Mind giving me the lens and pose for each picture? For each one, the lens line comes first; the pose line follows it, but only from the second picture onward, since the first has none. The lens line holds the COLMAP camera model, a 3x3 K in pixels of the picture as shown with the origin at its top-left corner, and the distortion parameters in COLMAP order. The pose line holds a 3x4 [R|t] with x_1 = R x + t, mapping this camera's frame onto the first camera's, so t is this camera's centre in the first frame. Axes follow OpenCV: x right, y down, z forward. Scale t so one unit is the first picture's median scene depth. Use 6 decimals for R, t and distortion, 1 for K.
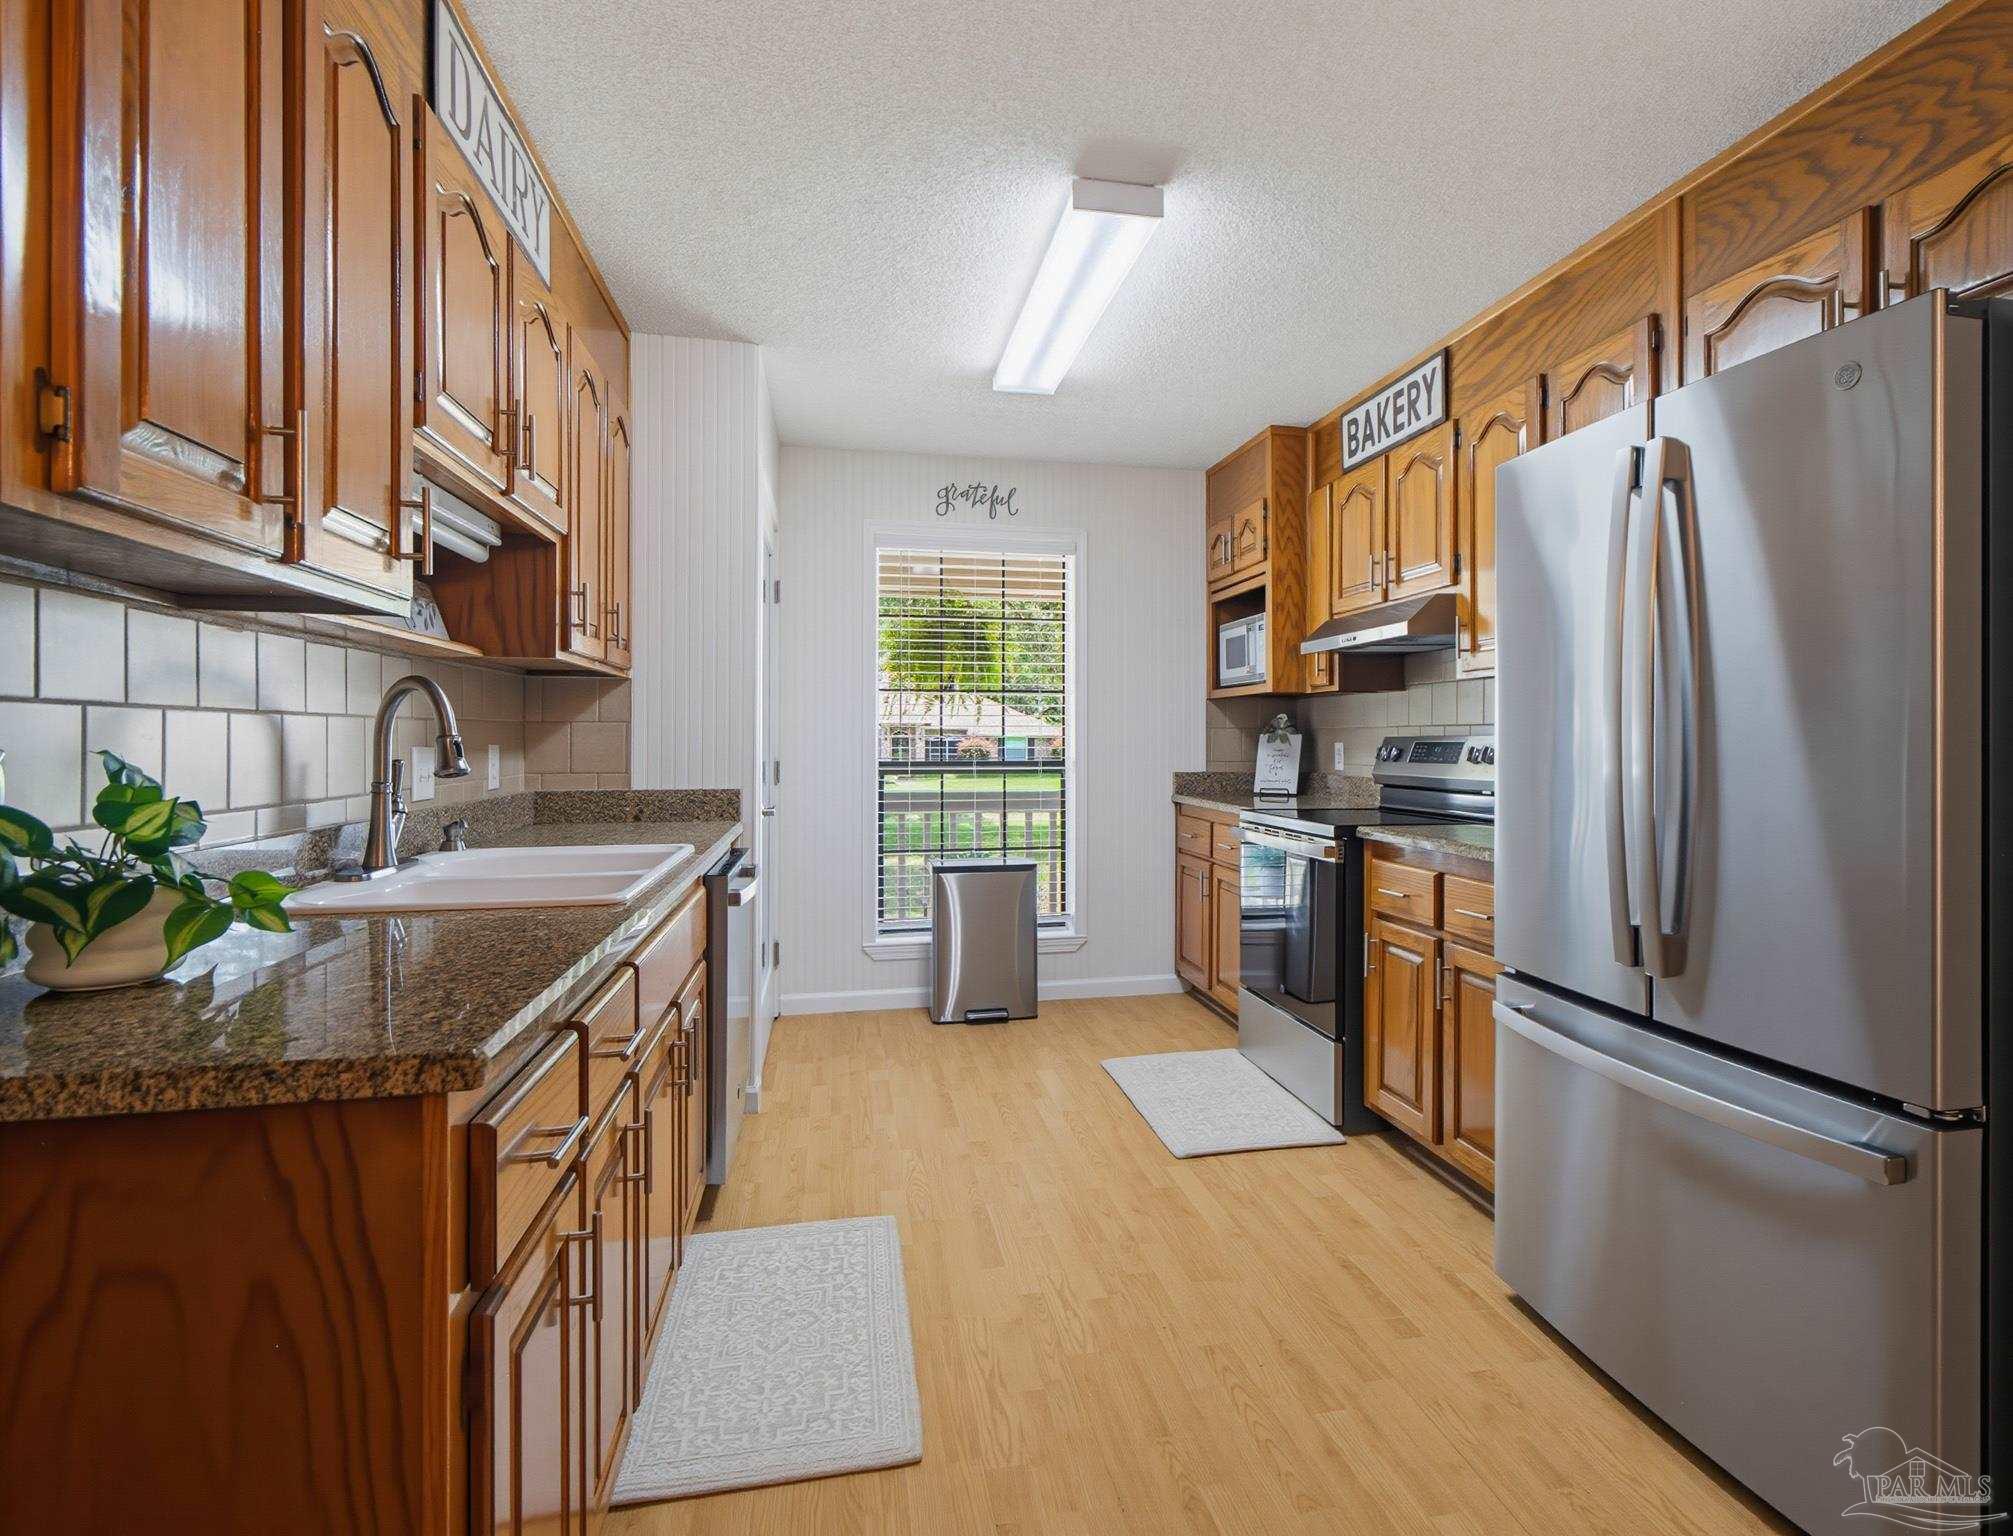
lens RADIAL K [[1044.3, 0, 1079.1], [0, 1044.3, 735.8], [0, 0, 1]] dist [0.000992, 0.000340]
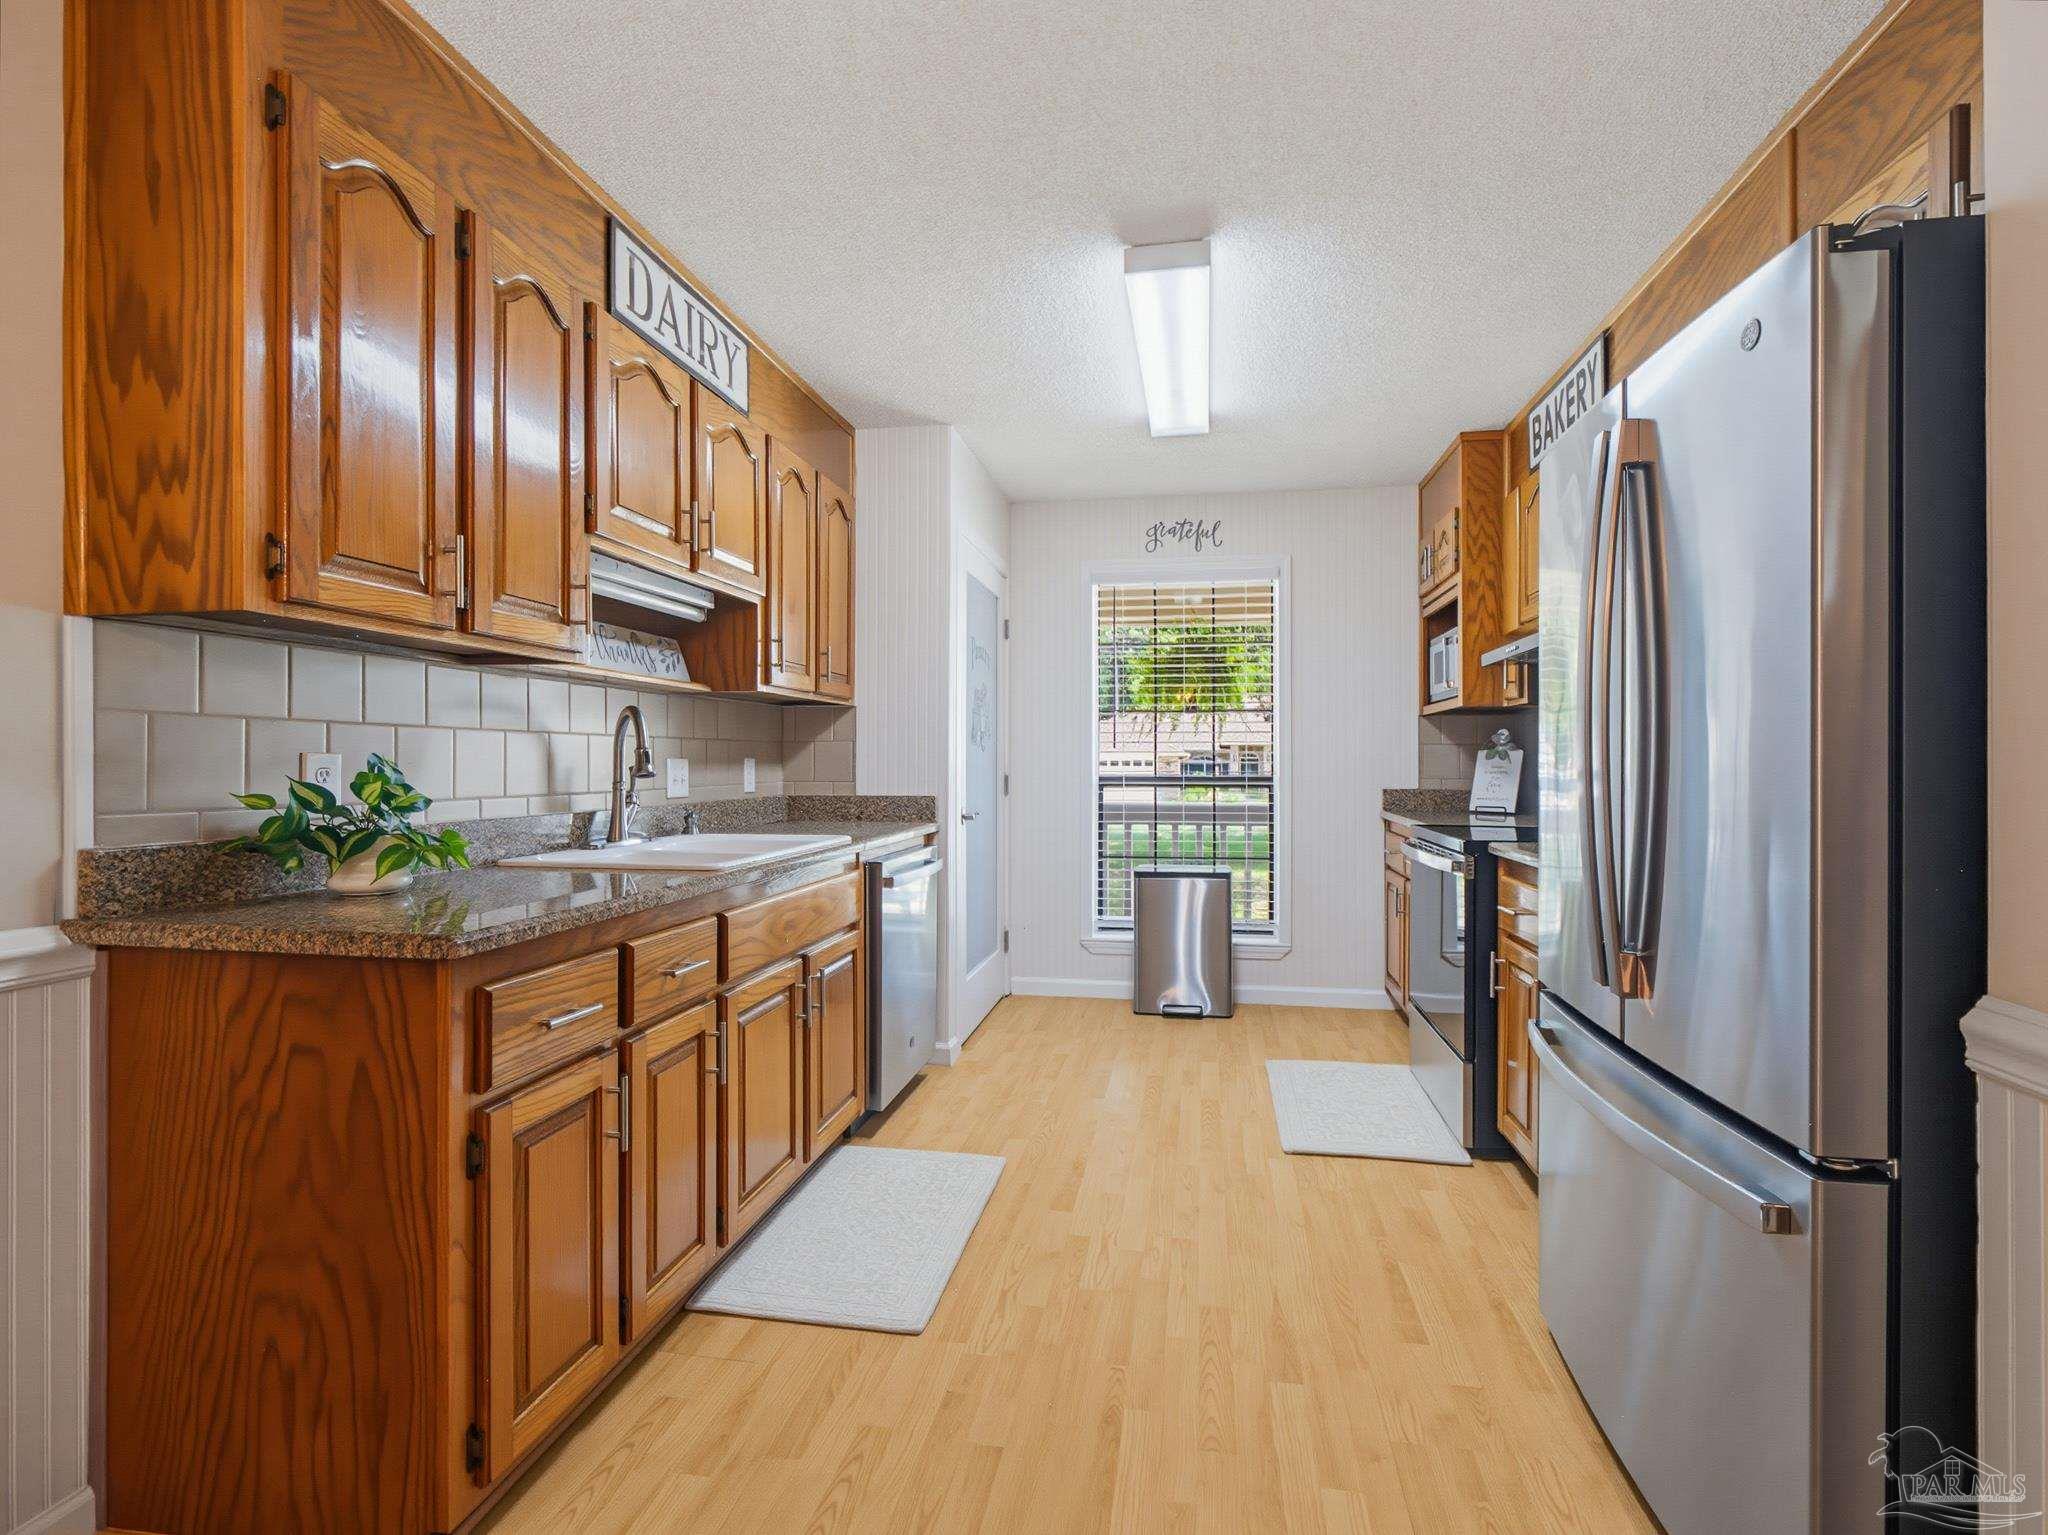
lens RADIAL K [[994.1, 0, 1033.8], [0, 994.1, 760.6], [0, 0, 1]] dist [-0.000250, -0.000247]
pose [[0.920796, -0.001000, -0.390044, 0.231405], [0.001511, 0.999998, 0.001004, 0.009723], [0.390042, -0.001514, 0.920796, -0.012786]]
